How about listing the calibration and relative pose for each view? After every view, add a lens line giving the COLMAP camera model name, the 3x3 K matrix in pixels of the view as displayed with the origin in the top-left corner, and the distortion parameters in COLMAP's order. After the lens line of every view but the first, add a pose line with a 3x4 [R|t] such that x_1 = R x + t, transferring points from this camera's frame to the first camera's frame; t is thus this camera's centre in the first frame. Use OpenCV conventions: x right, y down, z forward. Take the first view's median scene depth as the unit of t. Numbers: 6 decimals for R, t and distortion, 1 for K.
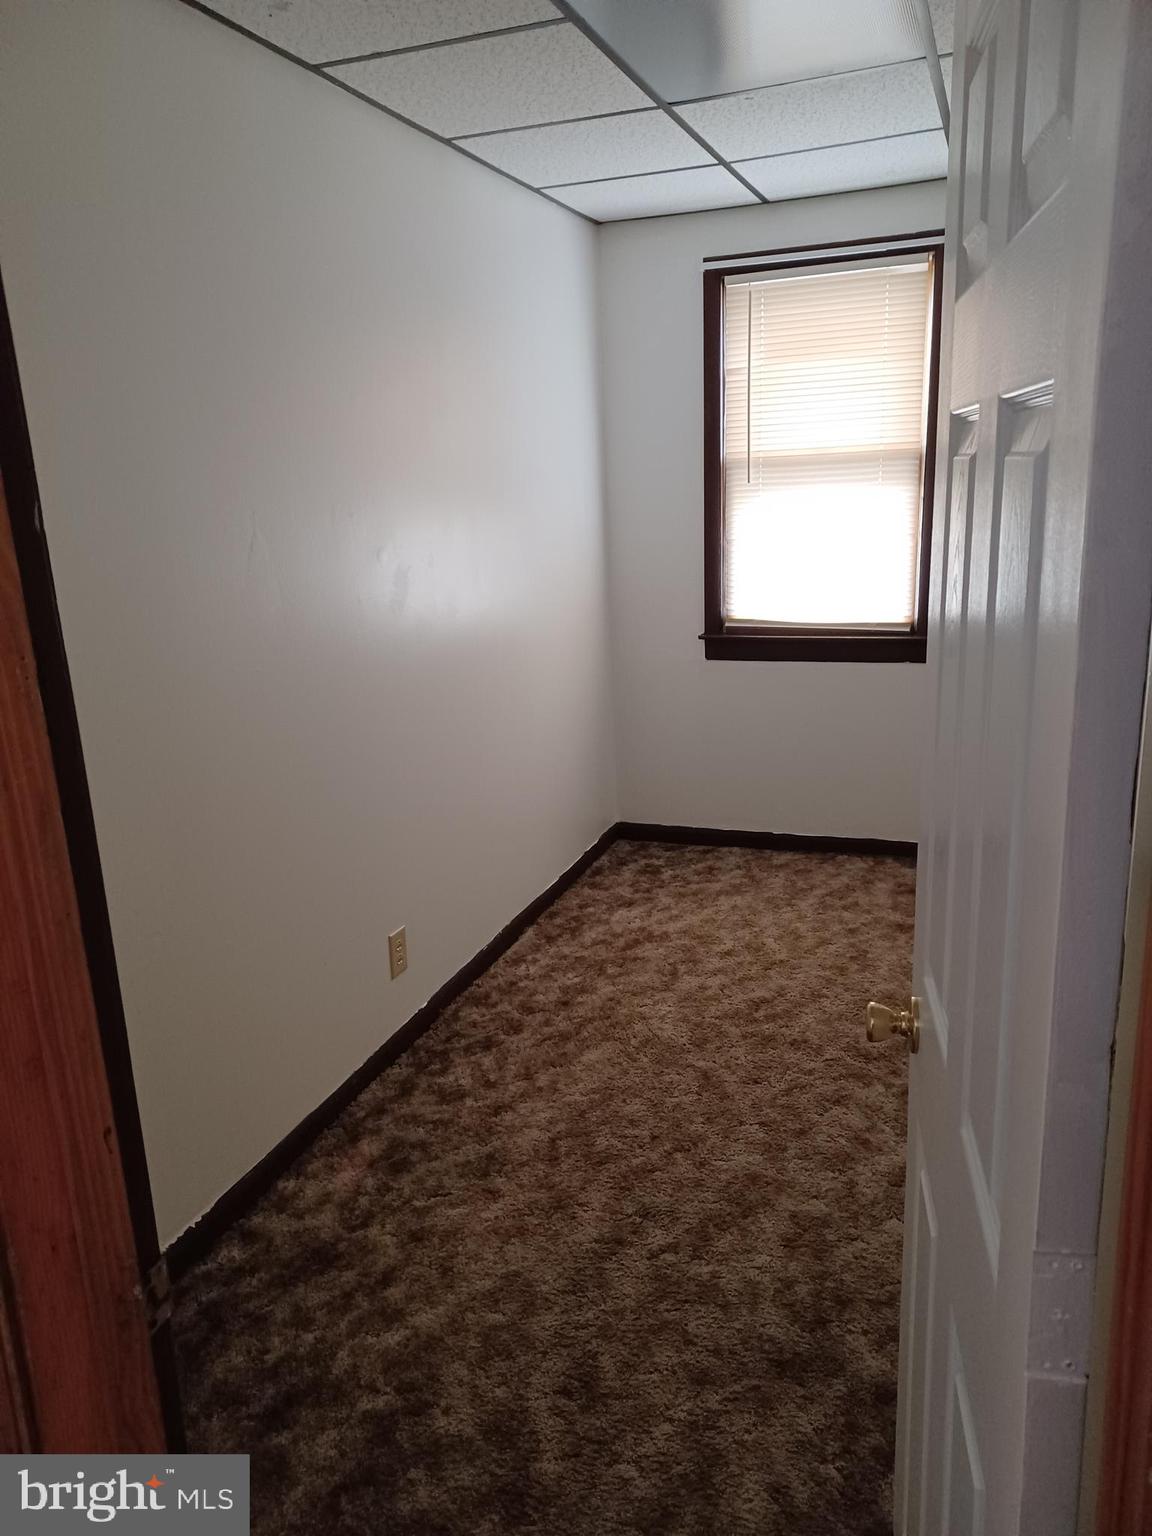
lens RADIAL K [[1120.8, 0, 576.0], [0, 1120.8, 779.7], [0, 0, 1]] dist [0.031215, 0.031010]
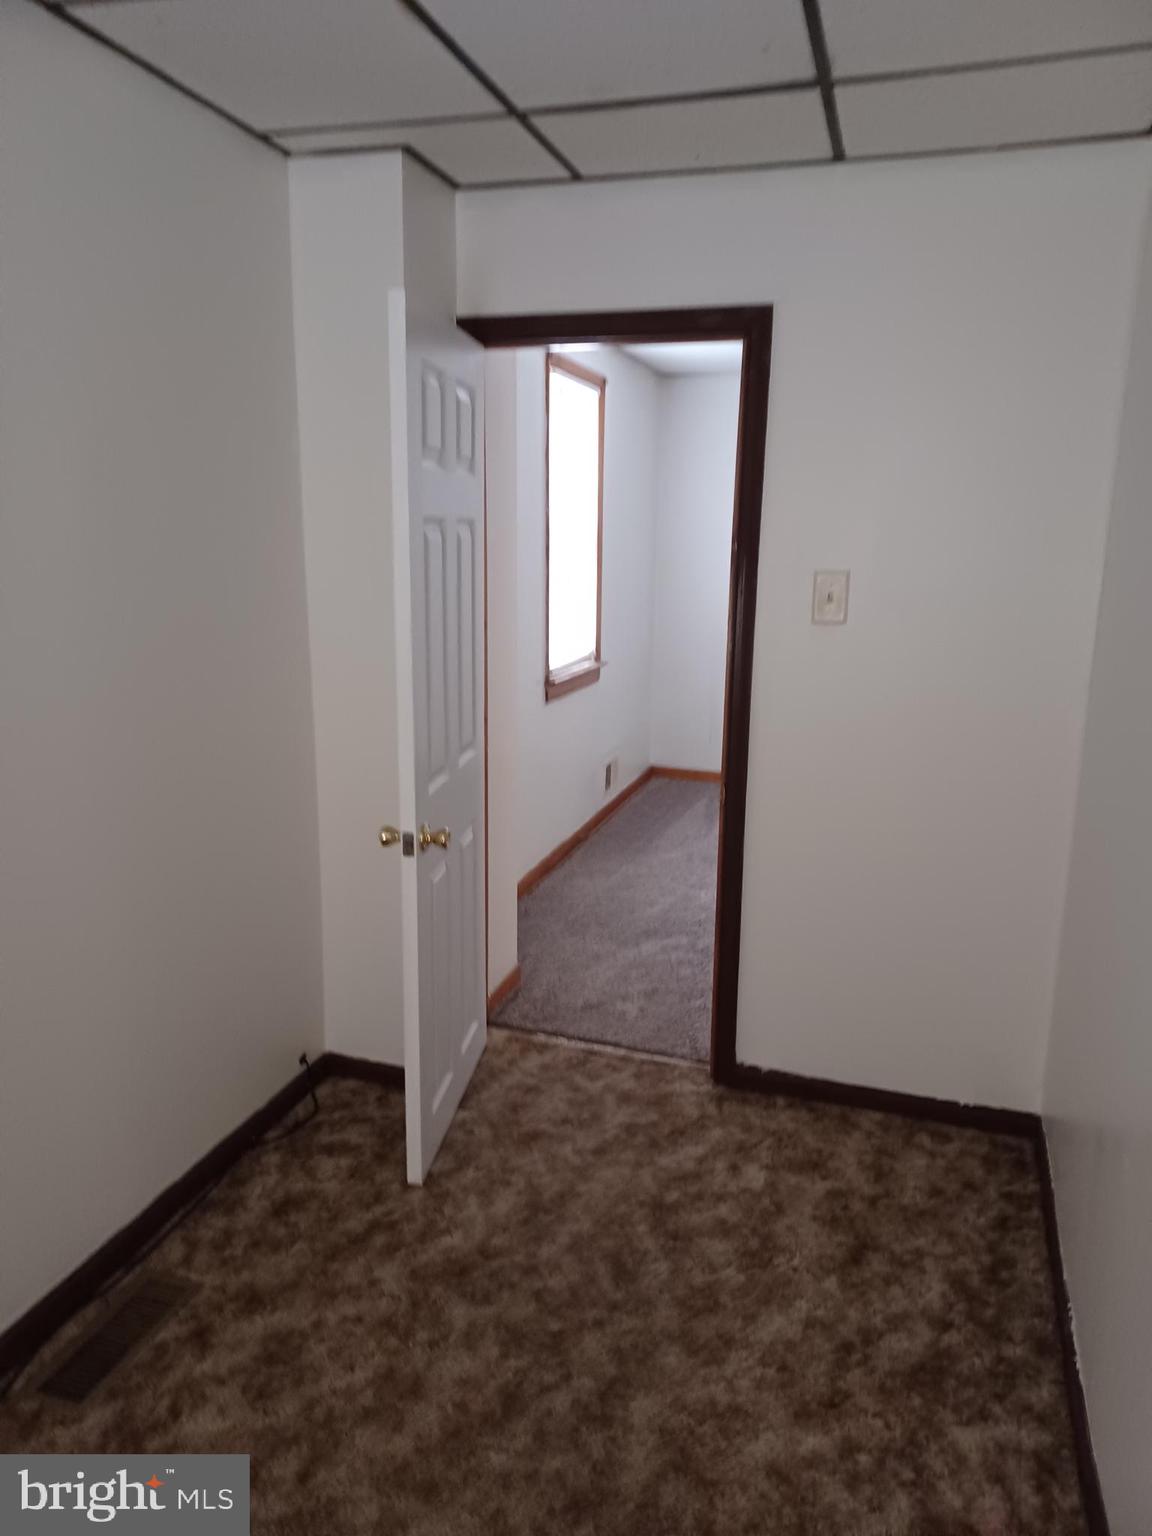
lens RADIAL K [[1120.8, 0, 576.0], [0, 1120.8, 779.7], [0, 0, 1]] dist [0.031215, 0.031010]
pose [[-0.997375, 0.044173, -0.057366, 0.094170], [0.011825, 0.881069, 0.472840, -0.464605], [0.071431, 0.470921, -0.879279, 1.630837]]
